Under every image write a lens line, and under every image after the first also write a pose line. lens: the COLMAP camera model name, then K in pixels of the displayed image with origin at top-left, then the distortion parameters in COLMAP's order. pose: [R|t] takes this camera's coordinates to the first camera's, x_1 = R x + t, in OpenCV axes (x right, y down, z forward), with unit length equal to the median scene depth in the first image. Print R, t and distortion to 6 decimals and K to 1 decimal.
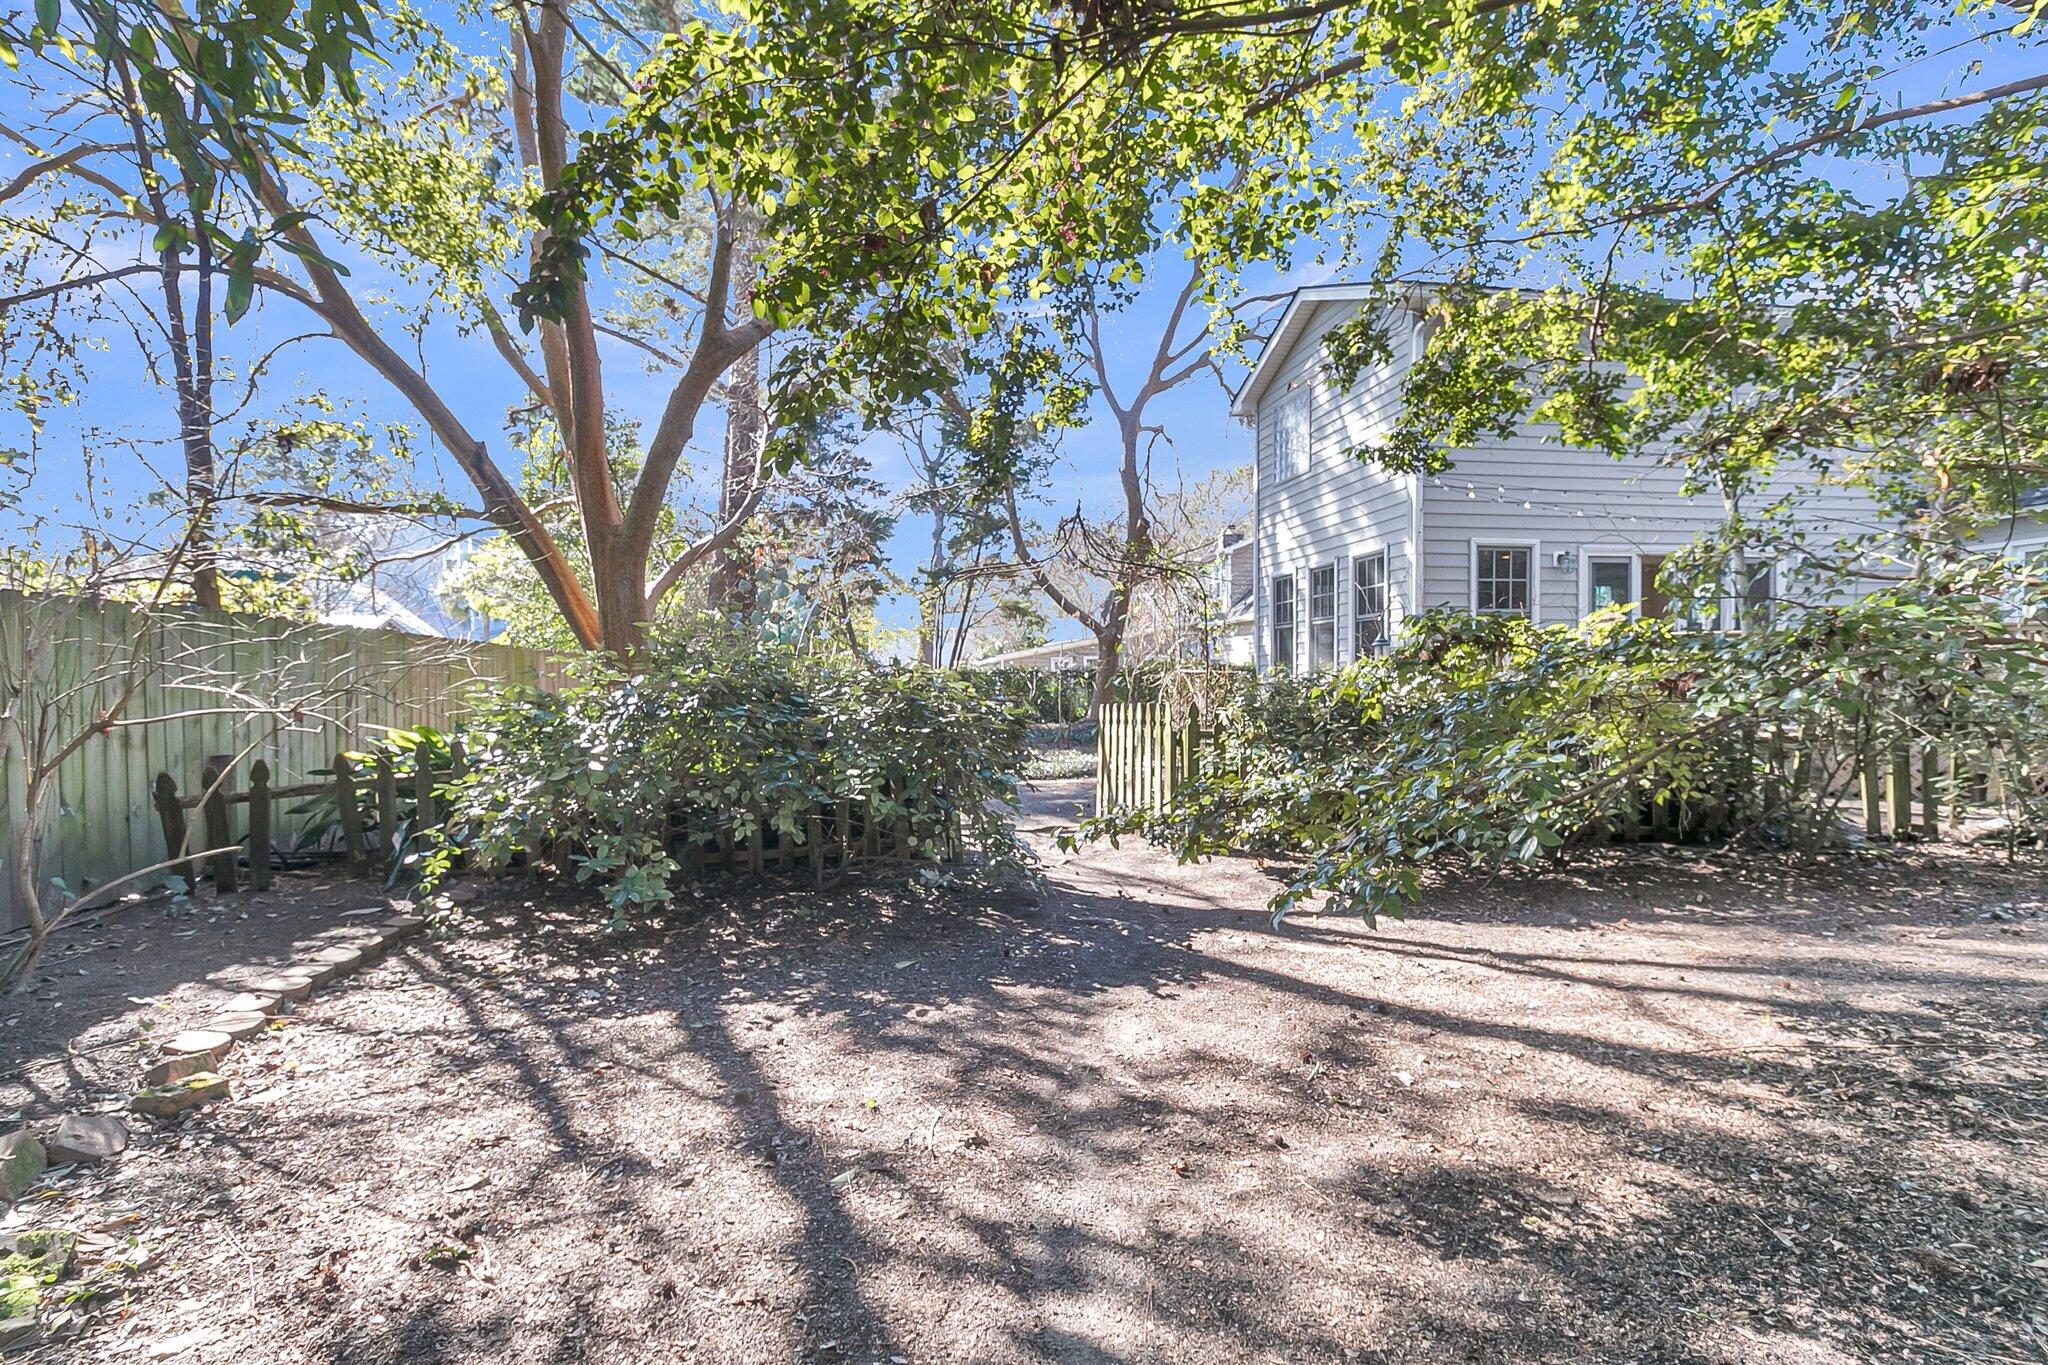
lens RADIAL K [[954.9, 0, 1022.4], [0, 954.9, 683.6], [0, 0, 1]] dist [0.000265, 0.000469]
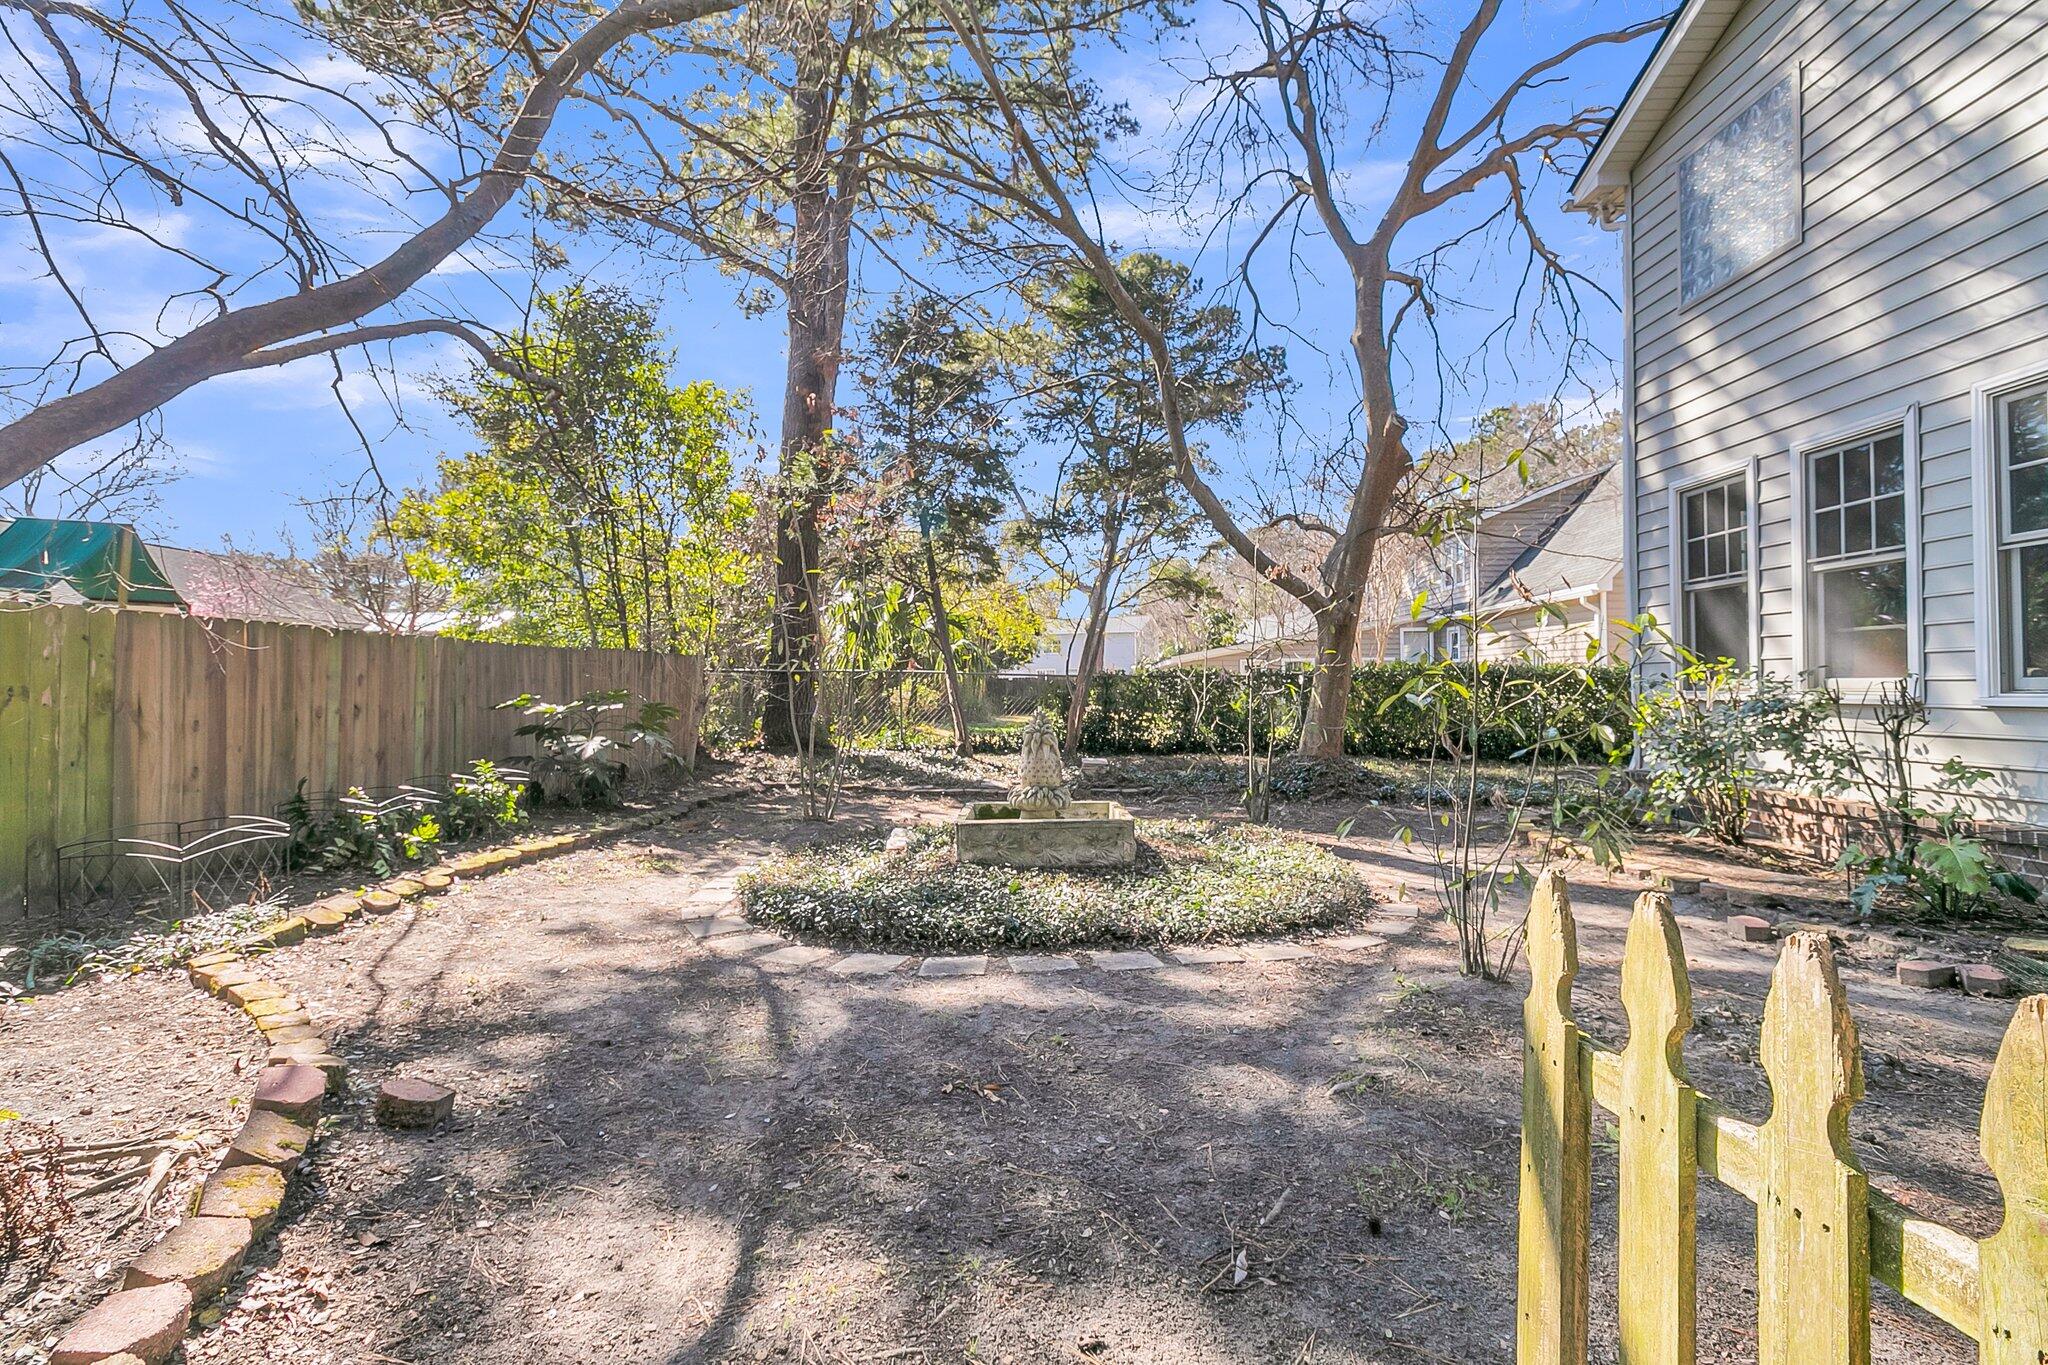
lens RADIAL K [[954.9, 0, 1014.4], [0, 954.9, 671.6], [0, 0, 1]] dist [0.000265, 0.000469]
pose [[0.972054, -0.003634, -0.234731, 0.034098], [0.001728, 0.999964, -0.008328, -0.009502], [0.234753, 0.007690, 0.972025, 0.355805]]
